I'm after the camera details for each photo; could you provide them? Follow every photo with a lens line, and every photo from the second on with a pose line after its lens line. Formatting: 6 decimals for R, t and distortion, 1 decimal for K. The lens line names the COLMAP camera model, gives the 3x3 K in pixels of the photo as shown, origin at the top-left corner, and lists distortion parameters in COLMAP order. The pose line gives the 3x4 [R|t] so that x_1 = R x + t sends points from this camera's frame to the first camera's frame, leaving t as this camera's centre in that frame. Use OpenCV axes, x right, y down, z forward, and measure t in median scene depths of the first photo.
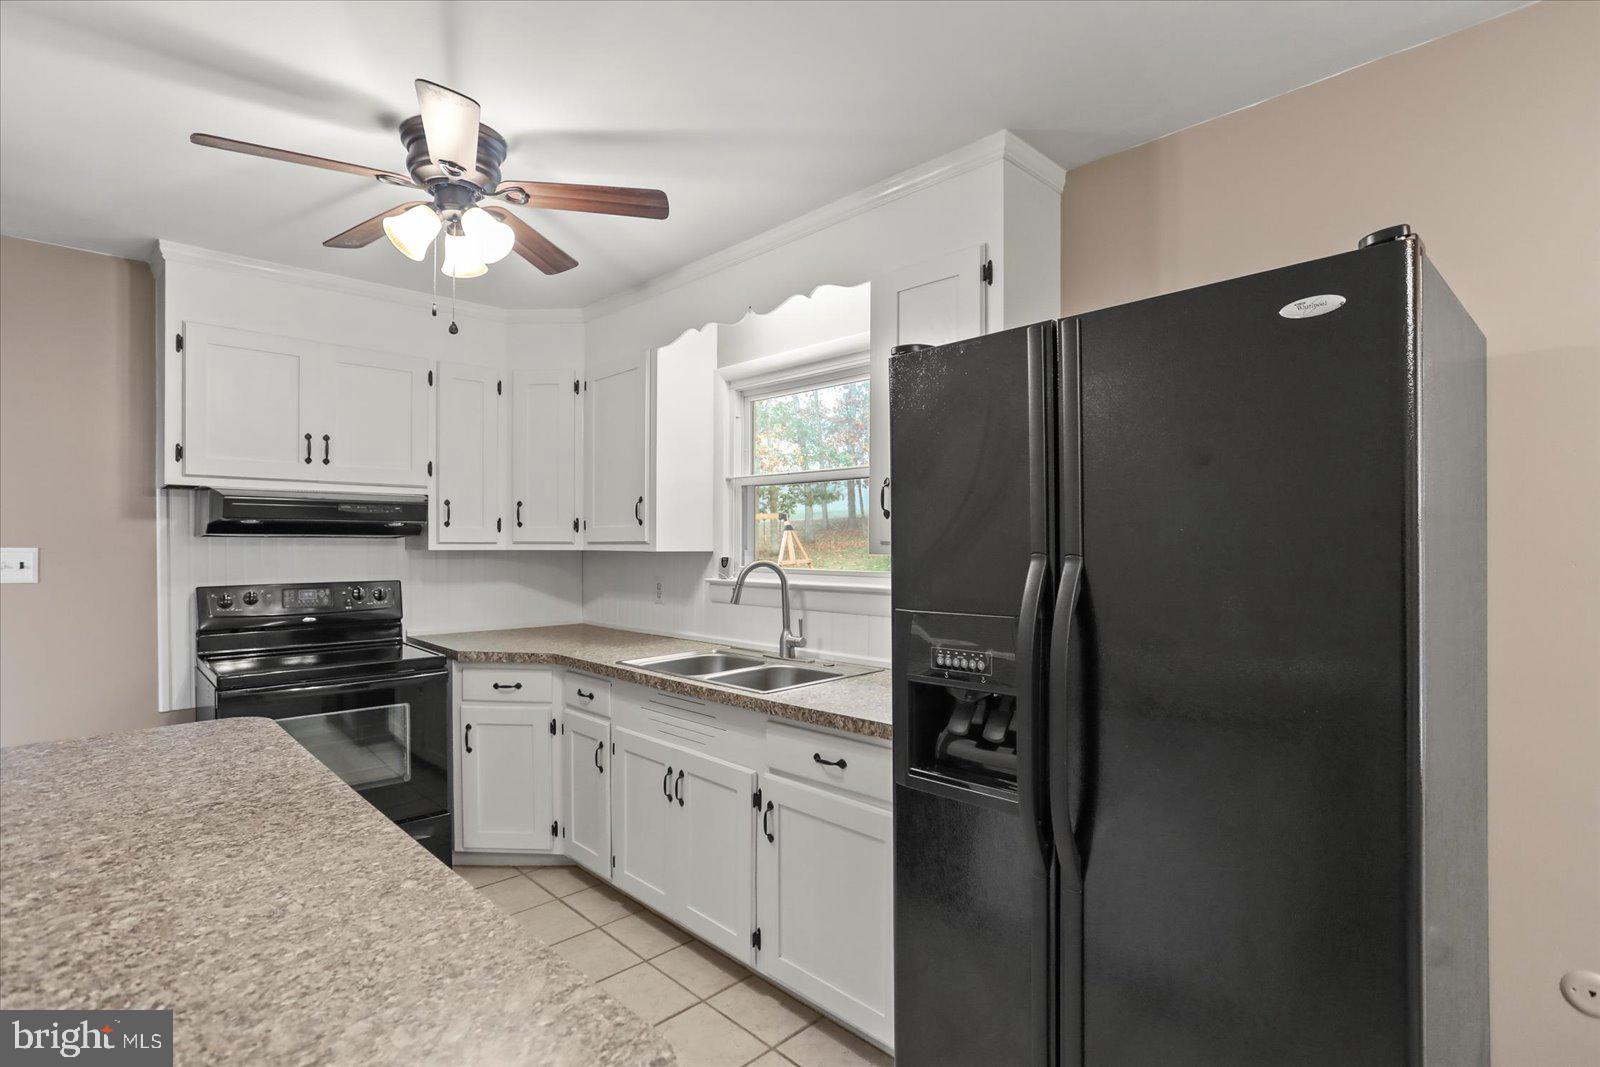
lens RADIAL K [[796.4, 0, 800.0], [0, 796.4, 533.5], [0, 0, 1]] dist [-0.031337, 0.022853]
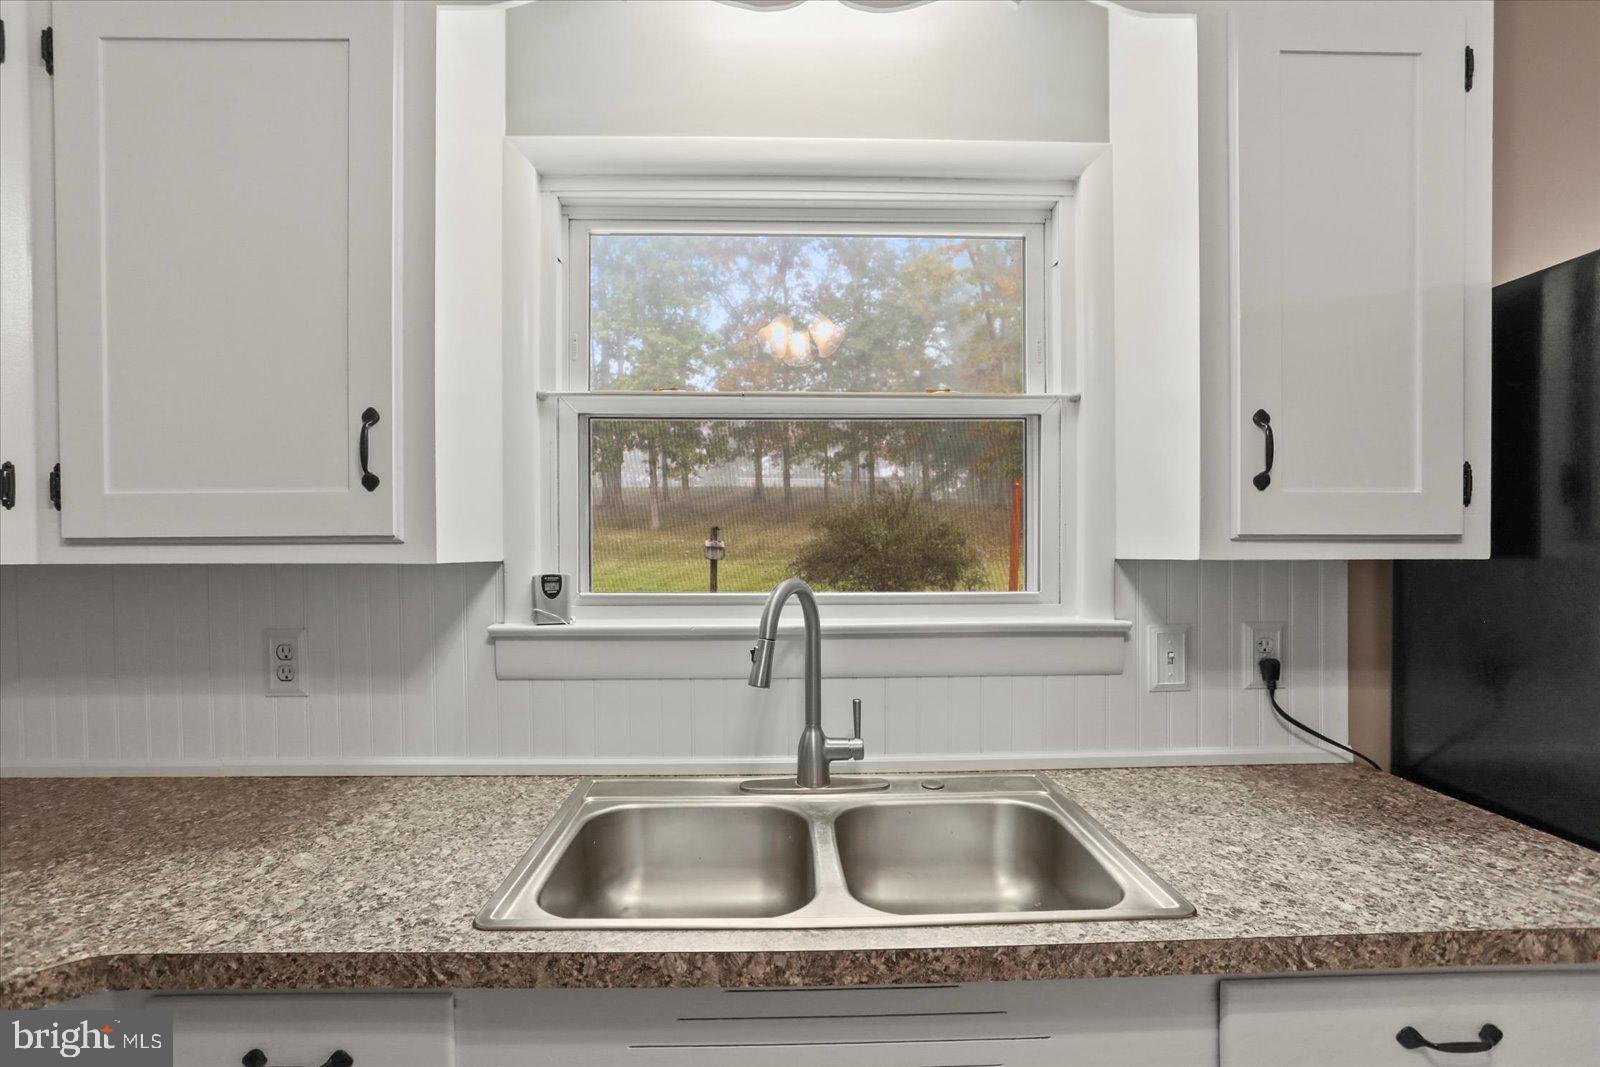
lens RADIAL K [[796.4, 0, 800.0], [0, 796.4, 533.5], [0, 0, 1]] dist [-0.031337, 0.022853]
pose [[0.657717, 0.006313, 0.753239, -0.342428], [-0.006306, 0.999976, -0.002874, 0.008743], [-0.753239, -0.002860, 0.657741, 0.640226]]
